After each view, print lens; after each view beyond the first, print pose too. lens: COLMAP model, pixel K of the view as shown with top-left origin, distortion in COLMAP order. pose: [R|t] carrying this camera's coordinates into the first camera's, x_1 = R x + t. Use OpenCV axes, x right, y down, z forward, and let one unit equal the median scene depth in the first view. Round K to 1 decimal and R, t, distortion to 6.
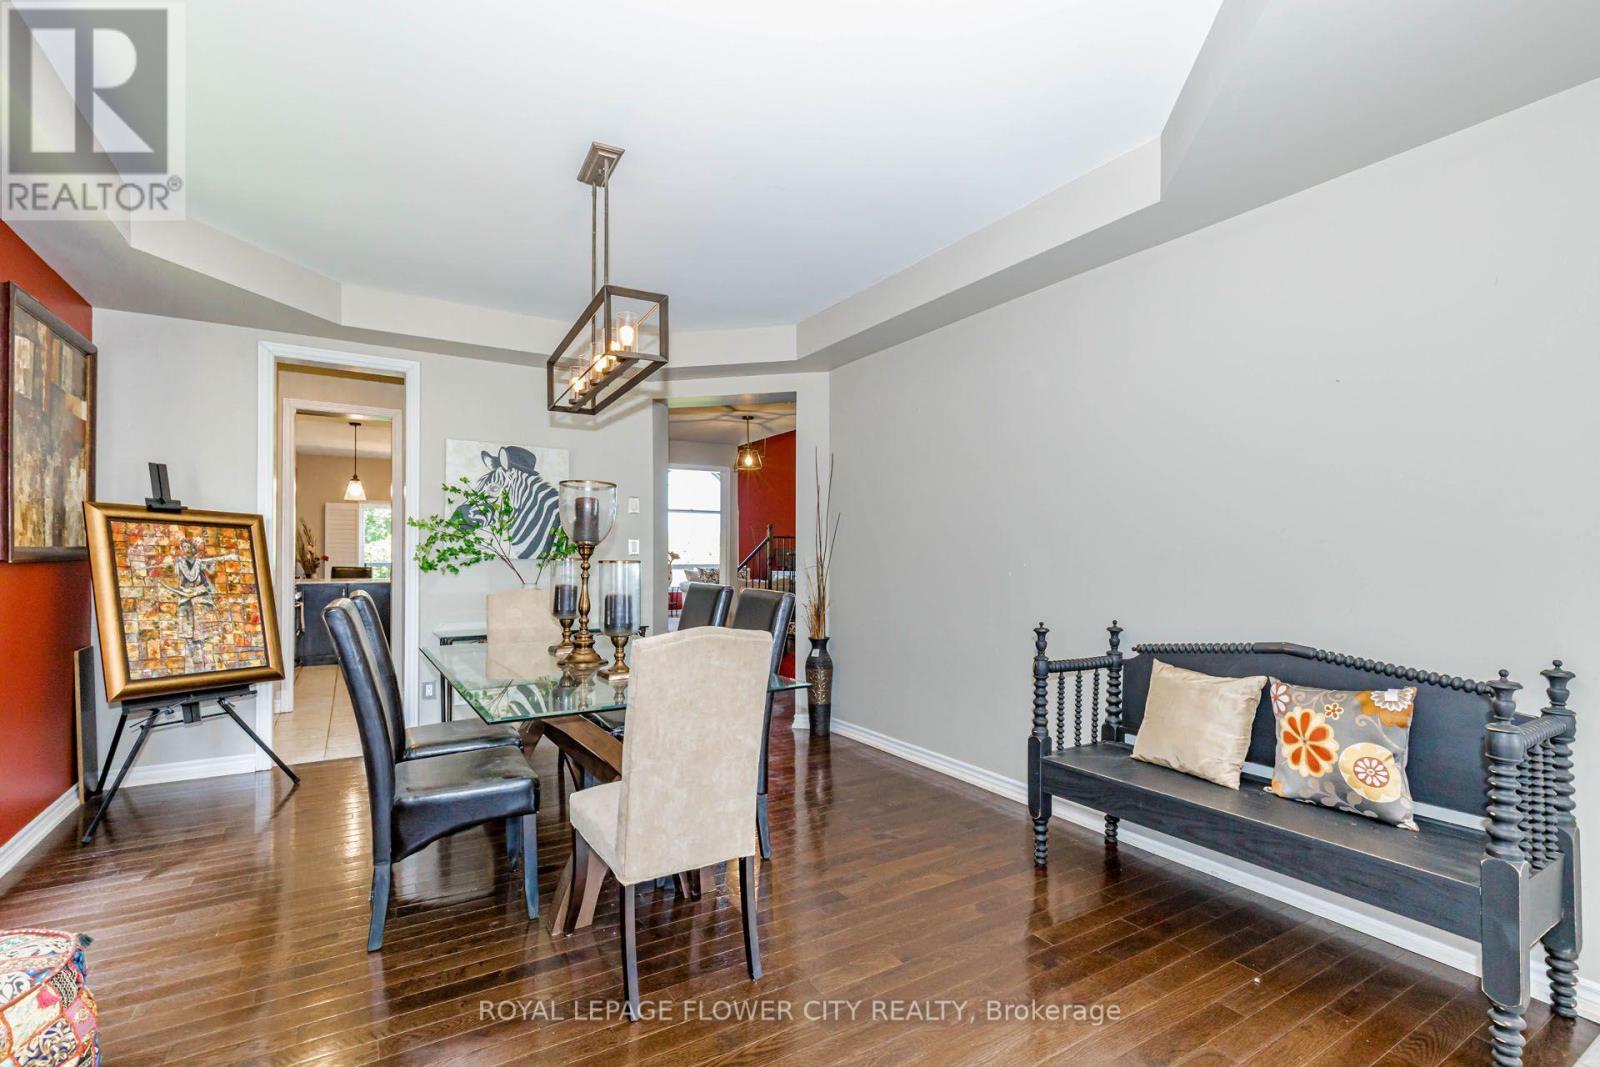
lens RADIAL K [[715.2, 0, 796.0], [0, 715.2, 550.5], [0, 0, 1]] dist [0.009964, -0.004295]
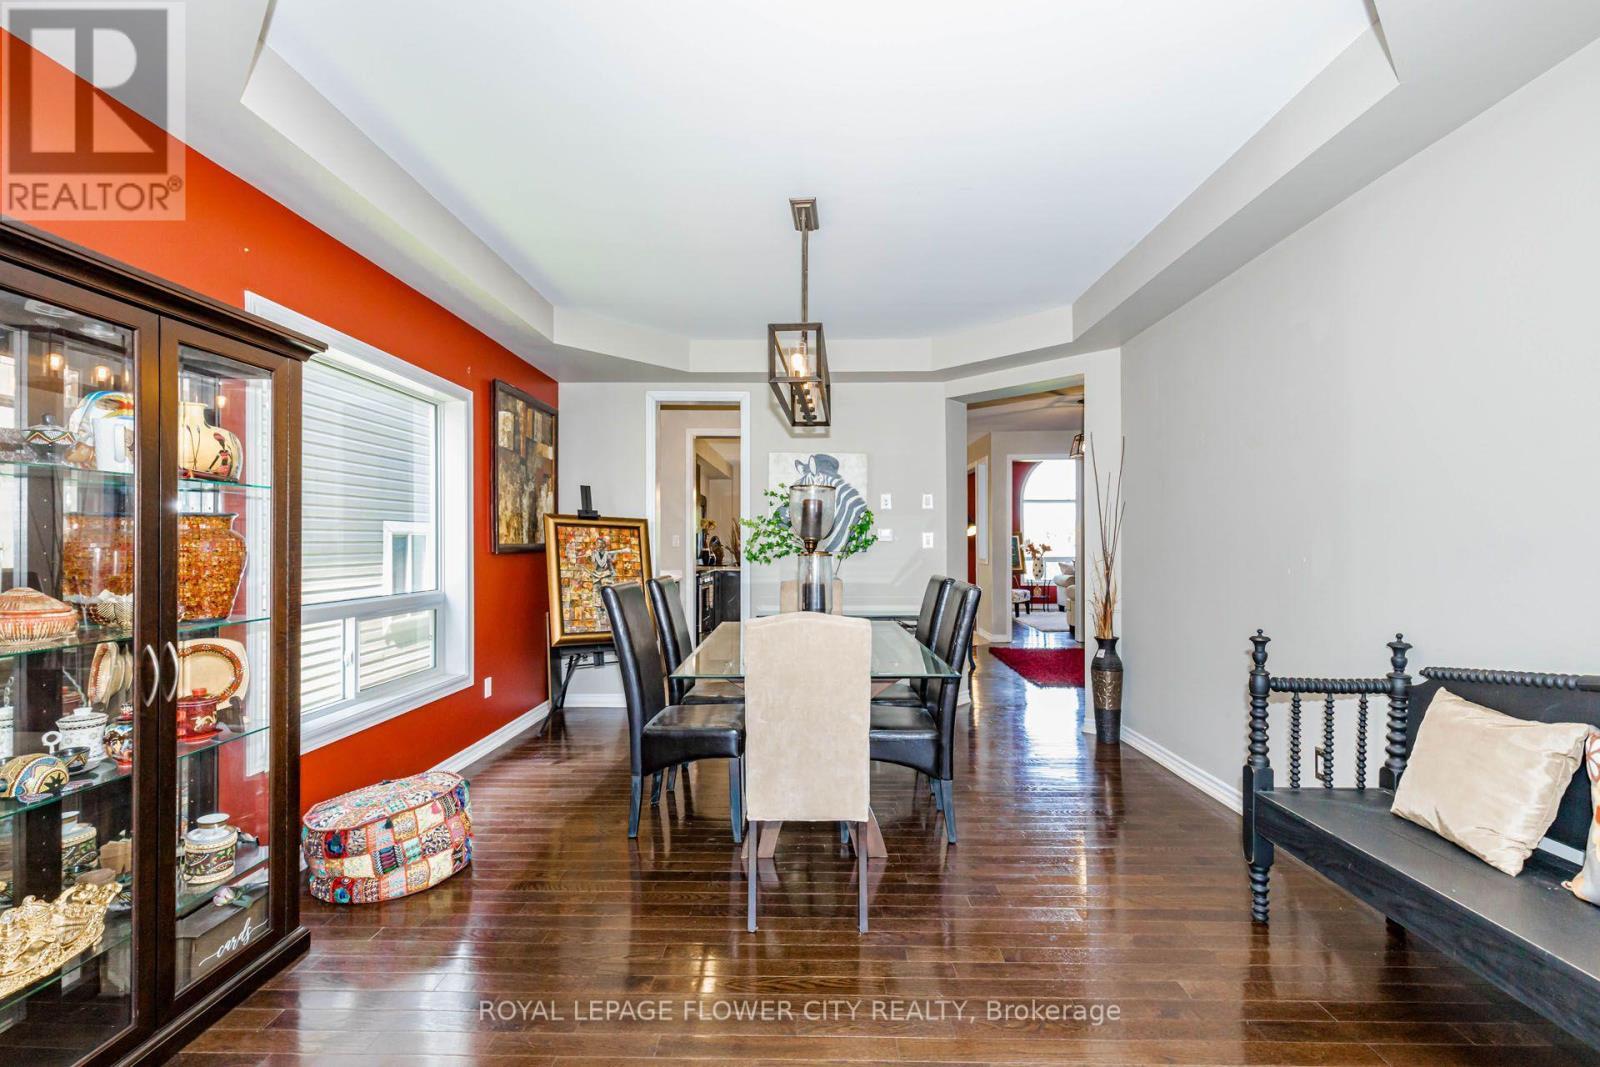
lens RADIAL K [[714.9, 0, 797.9], [0, 714.9, 543.0], [0, 0, 1]] dist [0.000369, -0.000655]
pose [[0.845163, -0.004975, -0.534485, 0.277497], [0.005397, 0.999985, -0.000774, -0.002085], [0.534481, -0.002230, 0.845177, 0.010464]]
